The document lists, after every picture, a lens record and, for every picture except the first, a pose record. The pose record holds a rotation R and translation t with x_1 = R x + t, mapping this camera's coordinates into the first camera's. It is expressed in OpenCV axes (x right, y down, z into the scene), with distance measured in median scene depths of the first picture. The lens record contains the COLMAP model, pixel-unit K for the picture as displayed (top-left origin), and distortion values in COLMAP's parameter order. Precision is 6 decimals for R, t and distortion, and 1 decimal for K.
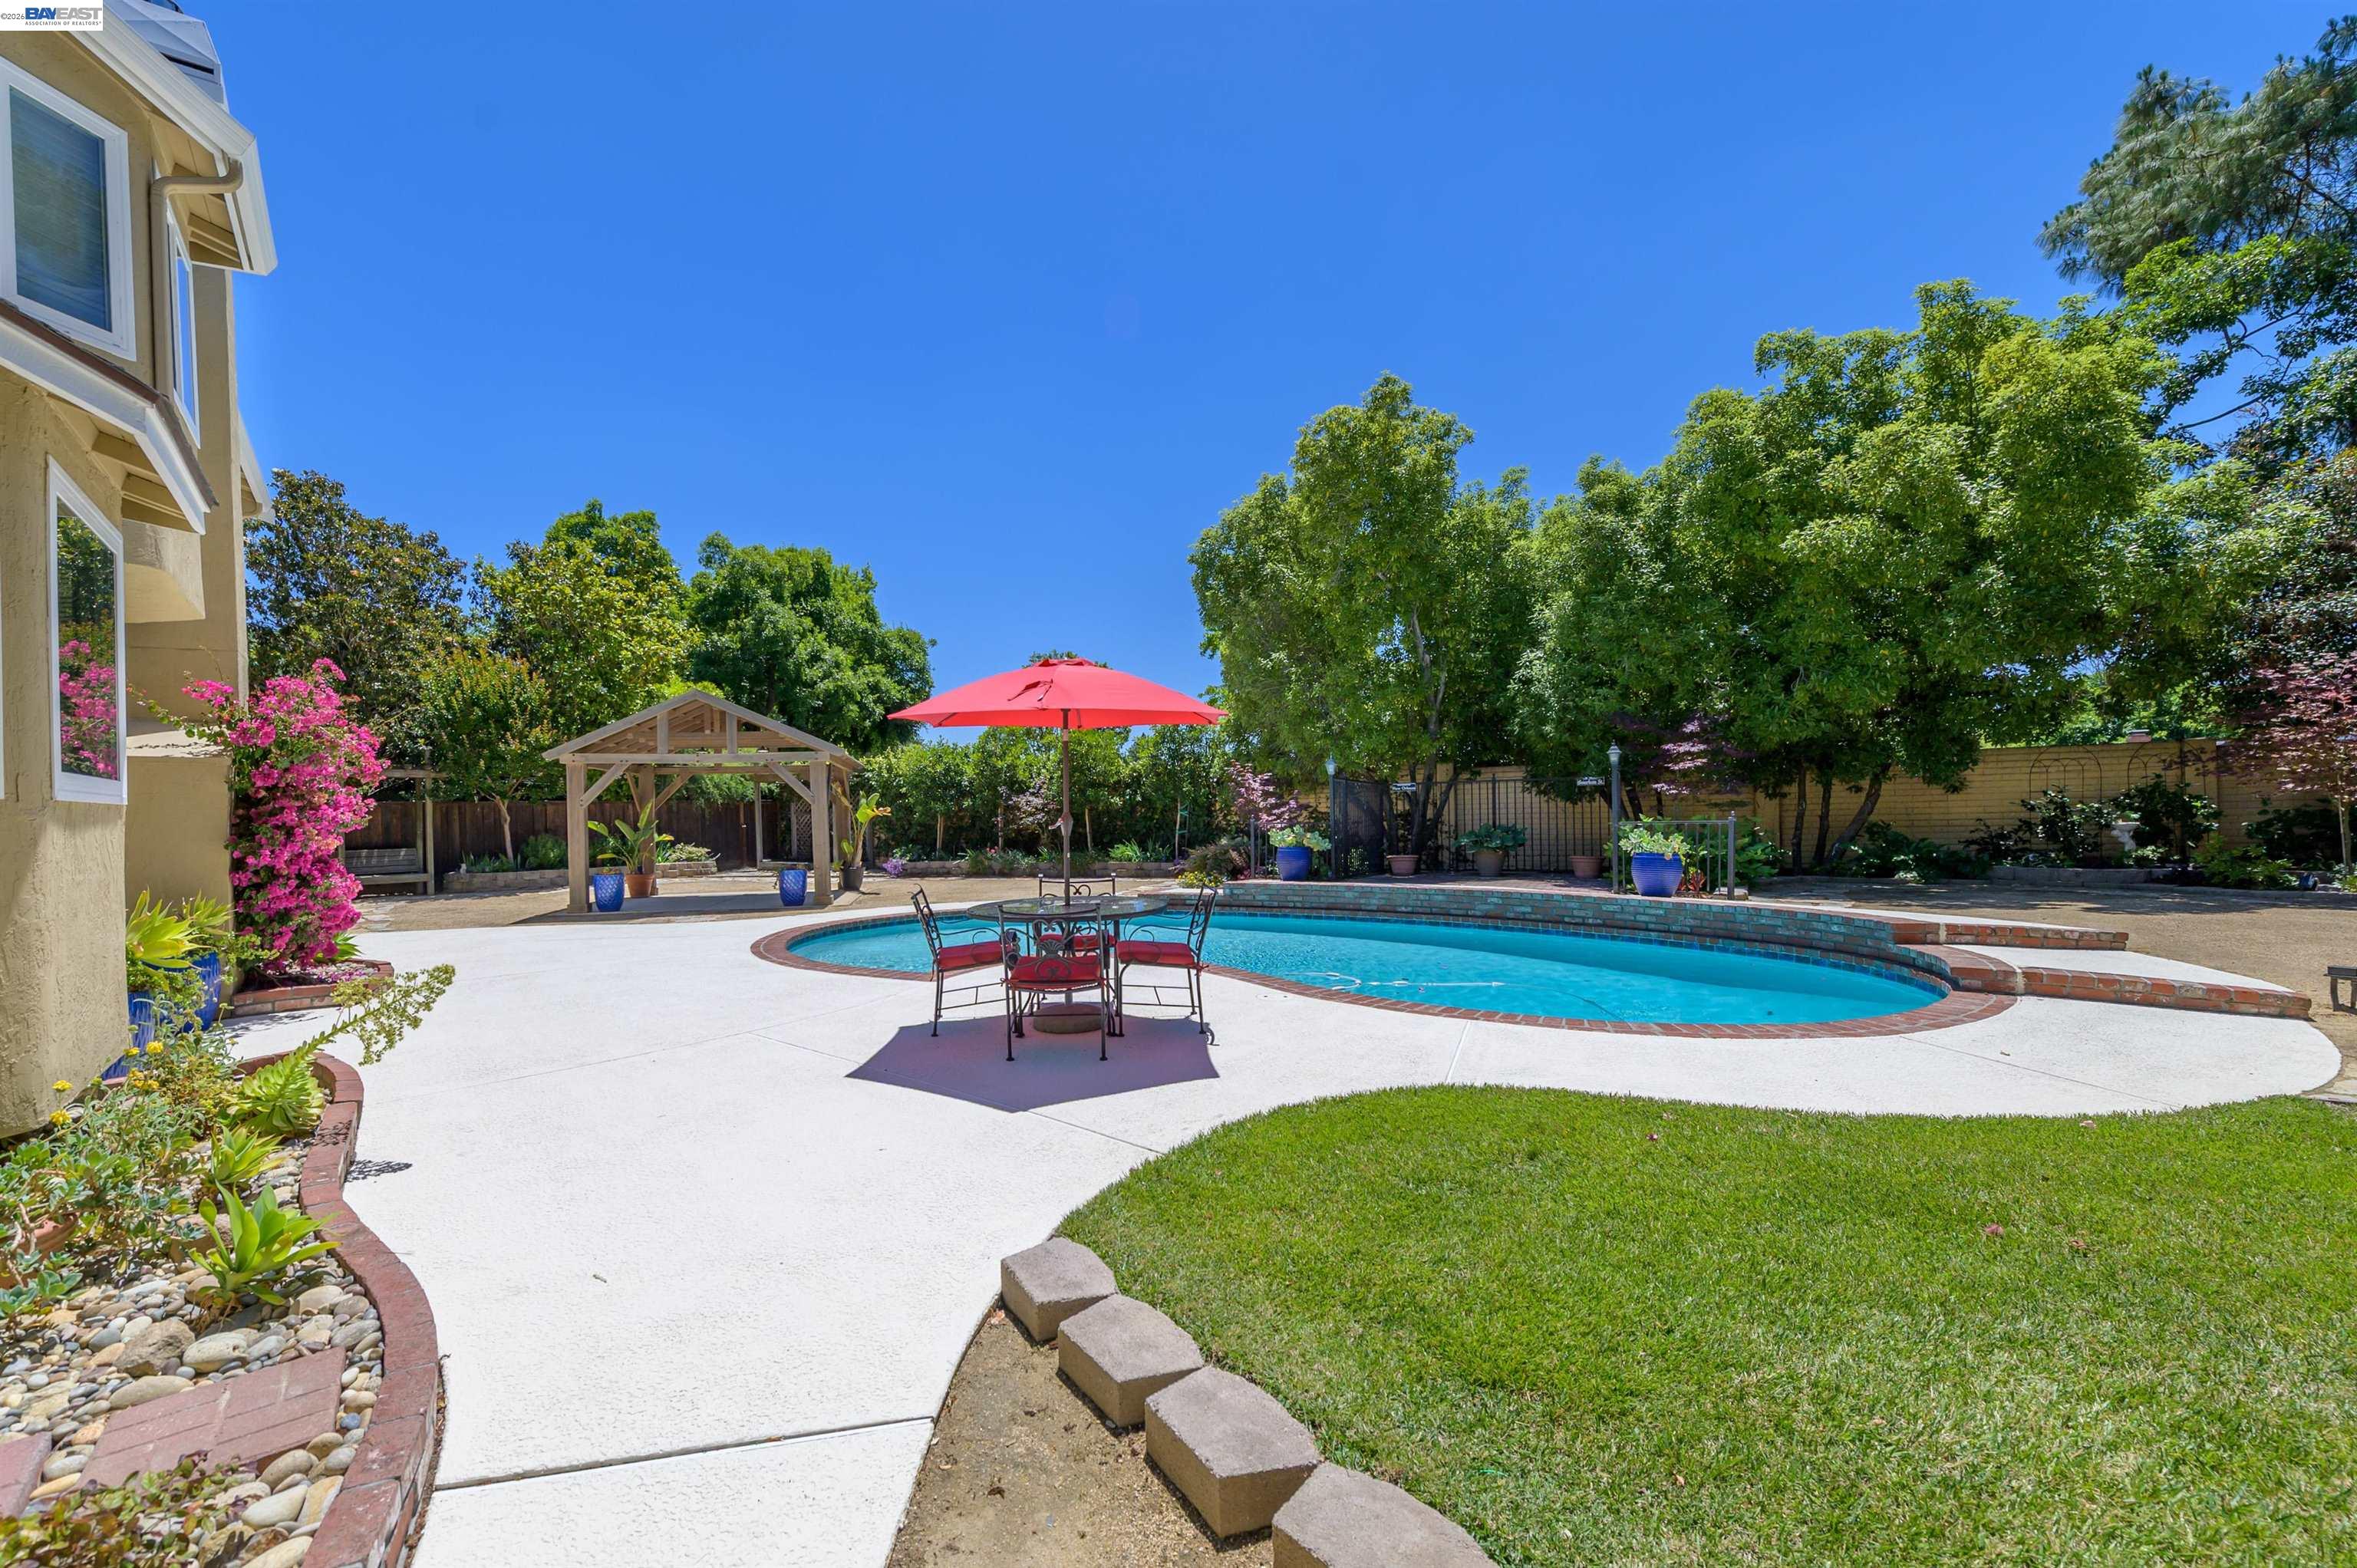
lens RADIAL K [[1034.3, 0, 1178.0], [0, 1034.3, 824.1], [0, 0, 1]] dist [0.005108, -0.000213]
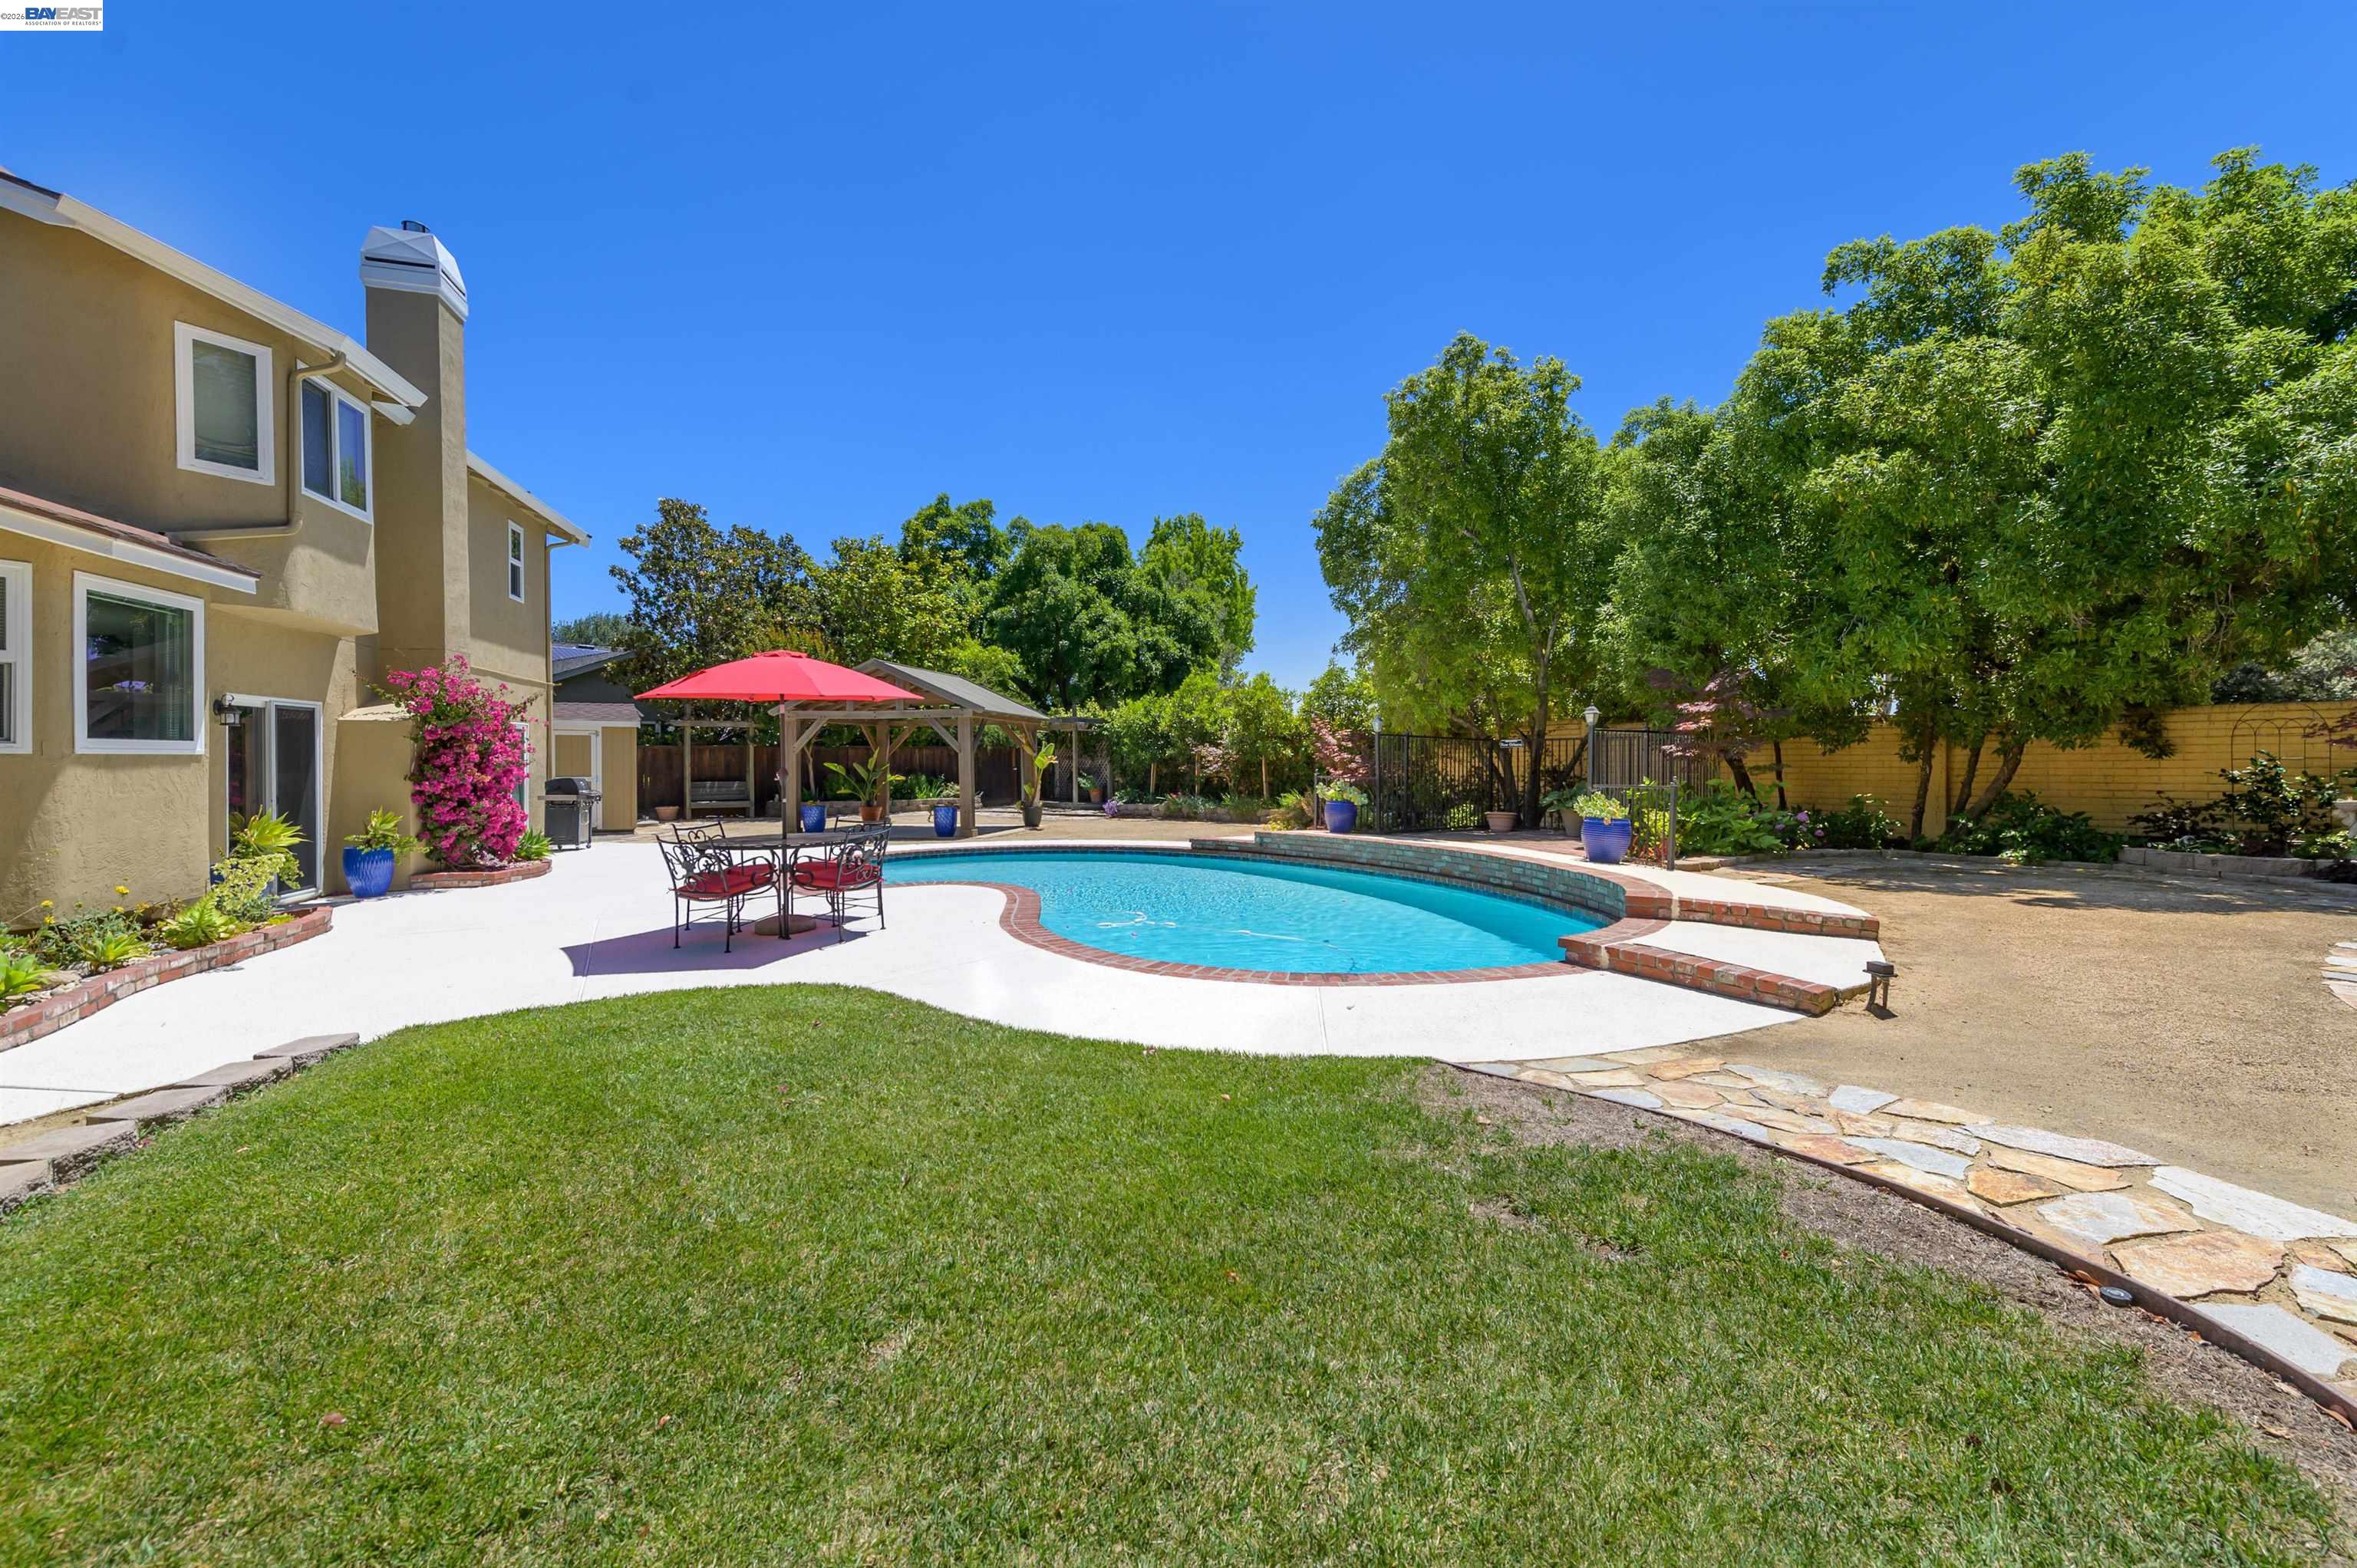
lens RADIAL K [[998.2, 0, 1178.5], [0, 998.2, 784.0], [0, 0, 1]] dist [0.001156, 0.000152]
pose [[0.944430, 0.024402, -0.327804, 0.279152], [-0.020116, 0.999662, 0.016460, -0.007718], [0.328095, -0.008951, 0.944602, -0.011525]]
